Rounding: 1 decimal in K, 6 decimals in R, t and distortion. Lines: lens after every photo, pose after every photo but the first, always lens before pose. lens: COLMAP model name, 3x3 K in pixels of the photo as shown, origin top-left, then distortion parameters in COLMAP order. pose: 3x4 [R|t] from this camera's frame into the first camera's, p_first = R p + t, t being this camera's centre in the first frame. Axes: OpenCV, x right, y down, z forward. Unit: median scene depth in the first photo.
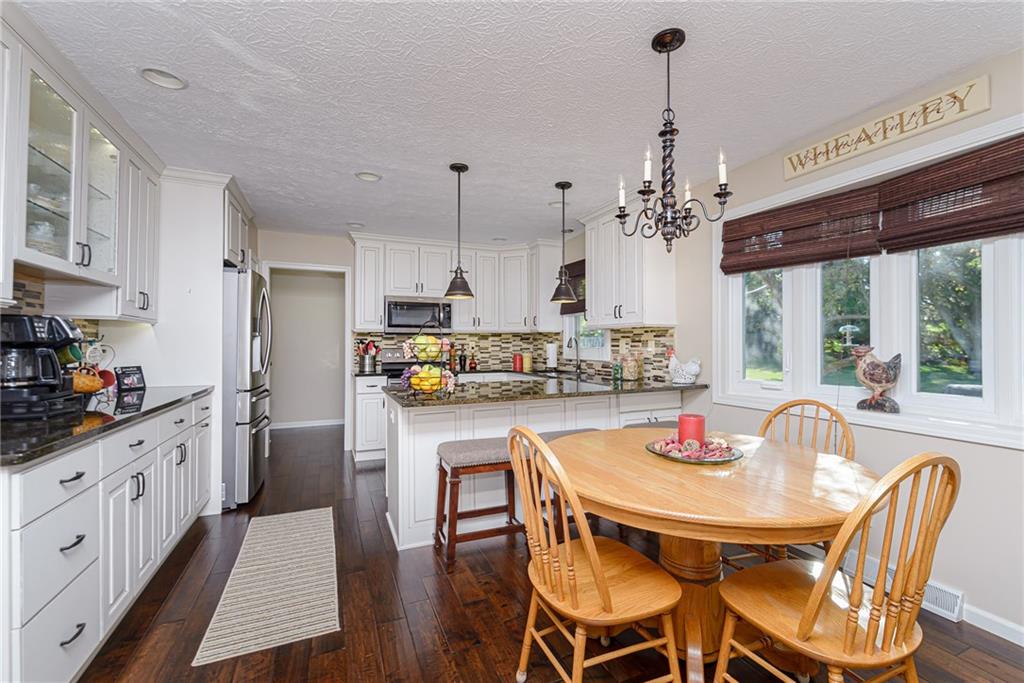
lens RADIAL K [[440.7, 0, 516.3], [0, 440.7, 338.5], [0, 0, 1]] dist [-0.003397, -0.000204]
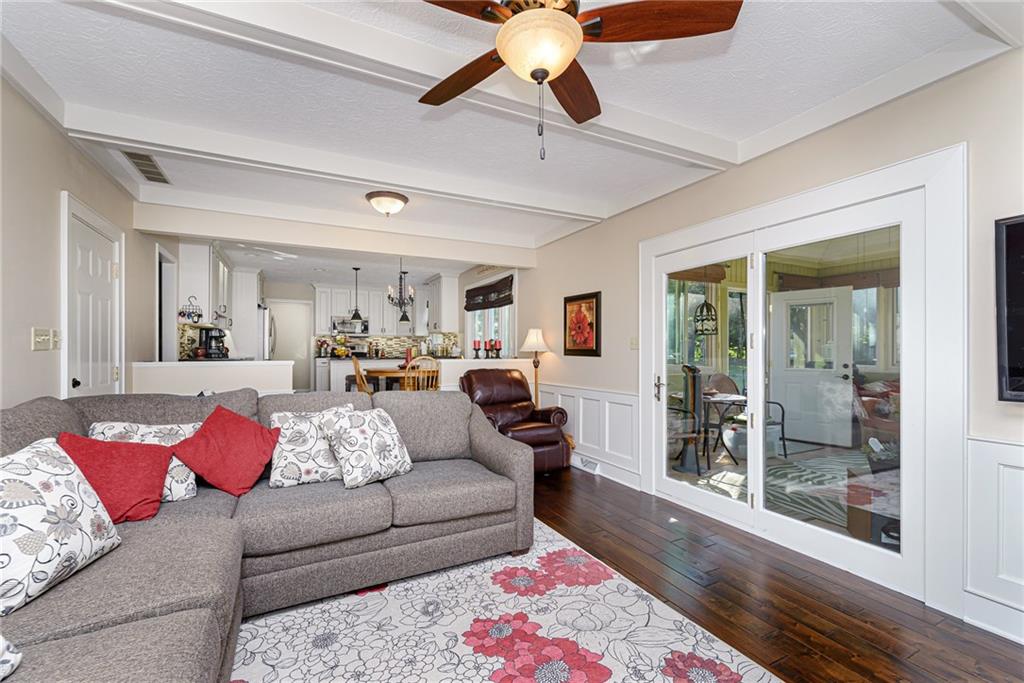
lens RADIAL K [[440.7, 0, 509.9], [0, 440.7, 345.7], [0, 0, 1]] dist [-0.003397, -0.000204]
pose [[0.997774, -0.004772, 0.066514, 0.381048], [0.004778, 0.999989, 0.000064, 0.035402], [-0.066513, 0.000254, 0.997785, -1.040225]]
